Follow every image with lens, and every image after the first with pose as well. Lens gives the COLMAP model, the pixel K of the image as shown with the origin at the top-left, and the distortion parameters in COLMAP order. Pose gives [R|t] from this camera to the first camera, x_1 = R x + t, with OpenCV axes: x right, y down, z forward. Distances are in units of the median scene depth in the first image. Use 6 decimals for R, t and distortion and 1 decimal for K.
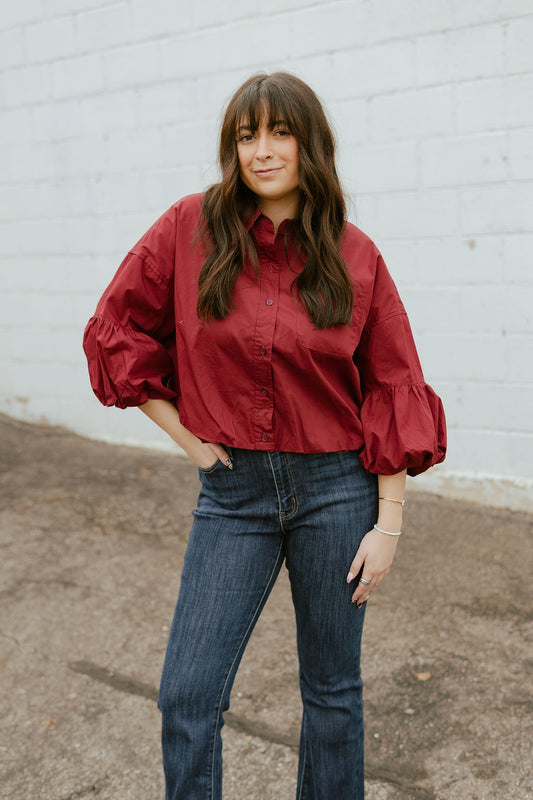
lens RADIAL K [[1058.3, 0, 274.5], [0, 1058.3, 400.5], [0, 0, 1]] dist [0.068929, 0.000000]
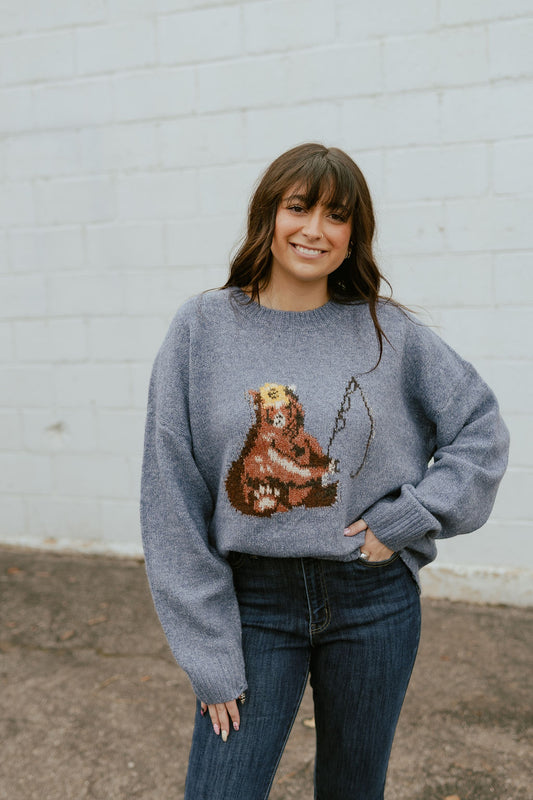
lens RADIAL K [[1143.6, 0, 264.8], [0, 1143.6, 398.6], [0, 0, 1]] dist [0.057151, 0.000000]
pose [[0.974276, -0.008749, 0.225187, -0.169715], [0.022155, 0.998124, -0.057078, -0.020776], [-0.224265, 0.060599, 0.972642, 0.045314]]
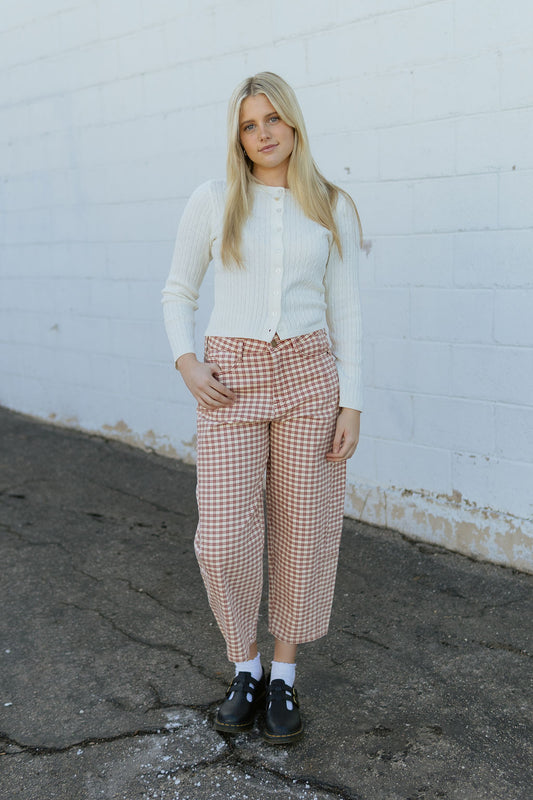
lens RADIAL K [[1058.3, 0, 269.5], [0, 1058.3, 399.1], [0, 0, 1]] dist [0.068929, 0.000000]
pose [[0.976013, 0.070060, -0.206134, 0.487169], [-0.071961, 0.997406, -0.001729, 0.013511], [0.205478, 0.016521, 0.978522, -0.091802]]
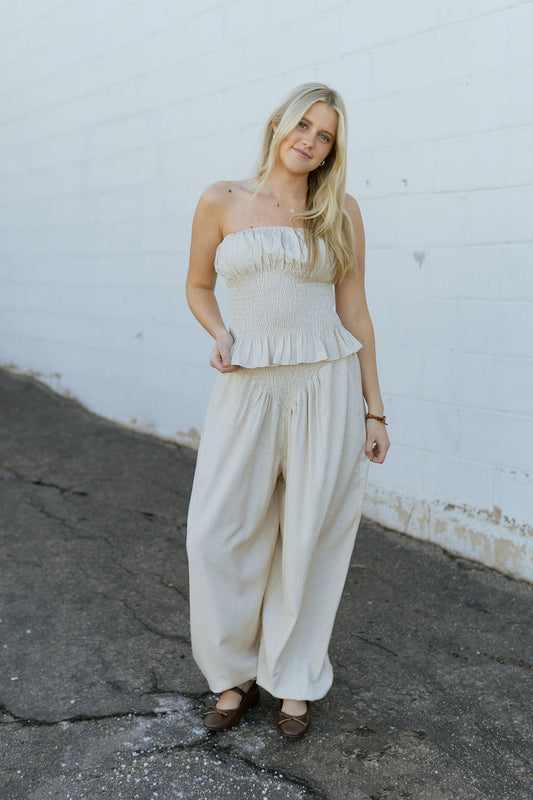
lens RADIAL K [[1058.3, 0, 269.7], [0, 1058.3, 401.0], [0, 0, 1]] dist [0.068929, 0.000000]
pose [[0.938139, 0.105051, -0.329937, 0.571449], [-0.116324, 0.993105, -0.014550, 0.026044], [0.326134, 0.052030, 0.943891, -0.078617]]
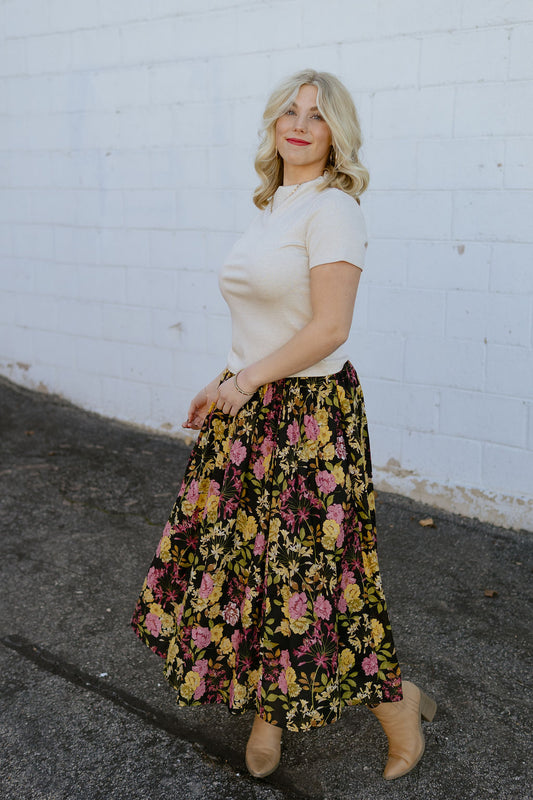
lens RADIAL K [[1058.3, 0, 273.7], [0, 1058.3, 395.0], [0, 0, 1]] dist [0.068929, 0.000000]
pose [[0.995491, 0.082686, -0.046493, 0.071645], [-0.081899, 0.996467, 0.018583, -0.016830], [0.047865, -0.014691, 0.998746, 0.005207]]
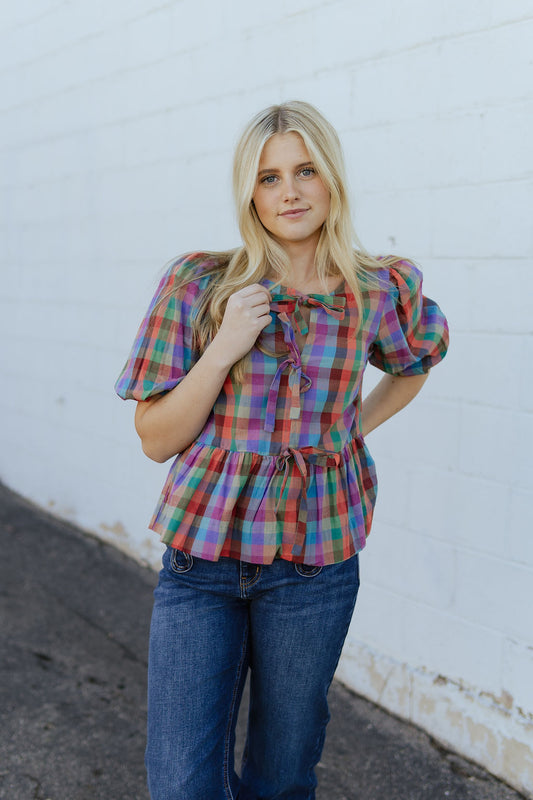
lens RADIAL K [[1058.3, 0, 265.0], [0, 1058.3, 407.7], [0, 0, 1]] dist [0.068929, 0.000000]
pose [[0.943081, 0.131482, -0.305468, 0.499440], [-0.148838, 0.988272, -0.034132, -0.051798], [0.297398, 0.077654, 0.951591, 0.161240]]
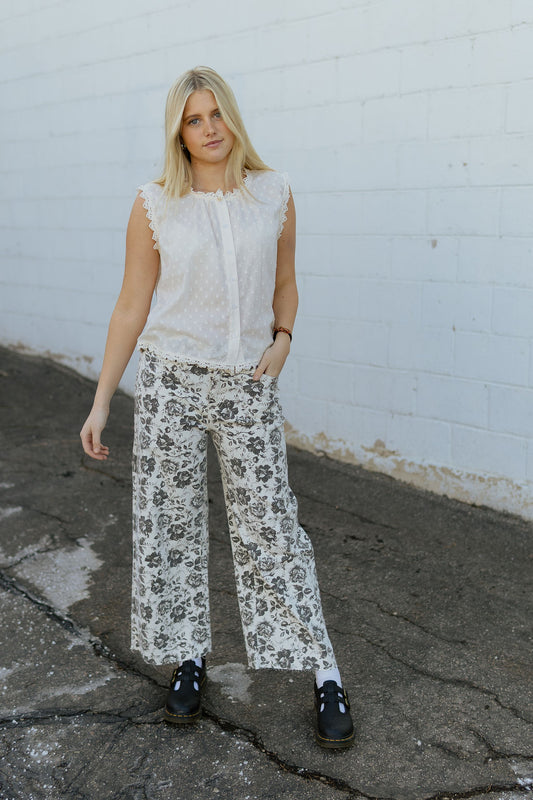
lens RADIAL K [[1058.3, 0, 283.5], [0, 1058.3, 392.2], [0, 0, 1]] dist [0.068929, 0.000000]
pose [[0.974699, 0.105557, -0.197025, 0.271922], [-0.107888, 0.994162, -0.001107, 0.019097], [0.195758, 0.022336, 0.980398, -0.068691]]
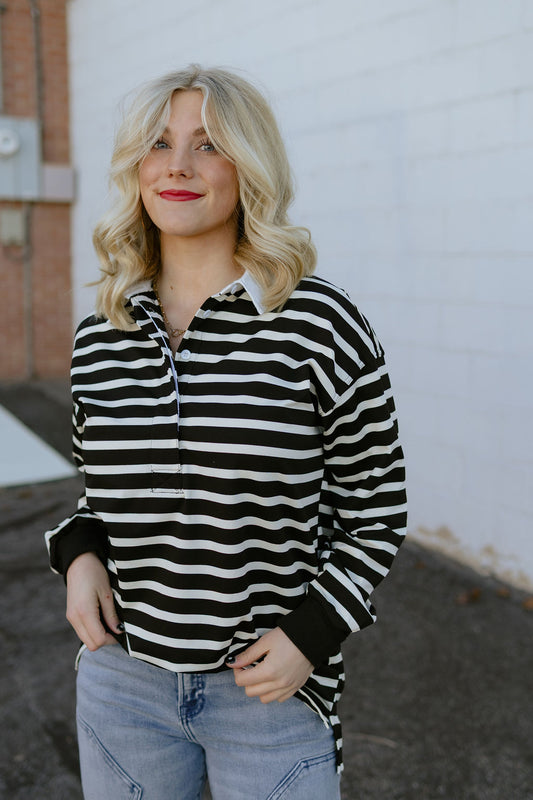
lens RADIAL K [[1058.3, 0, 273.7], [0, 1058.3, 400.2], [0, 0, 1]] dist [0.068929, 0.000000]
pose [[0.924448, 0.117423, -0.362779, 0.238111], [-0.131235, 0.991258, -0.013570, -0.037462], [0.358014, 0.060154, 0.931777, 0.129075]]
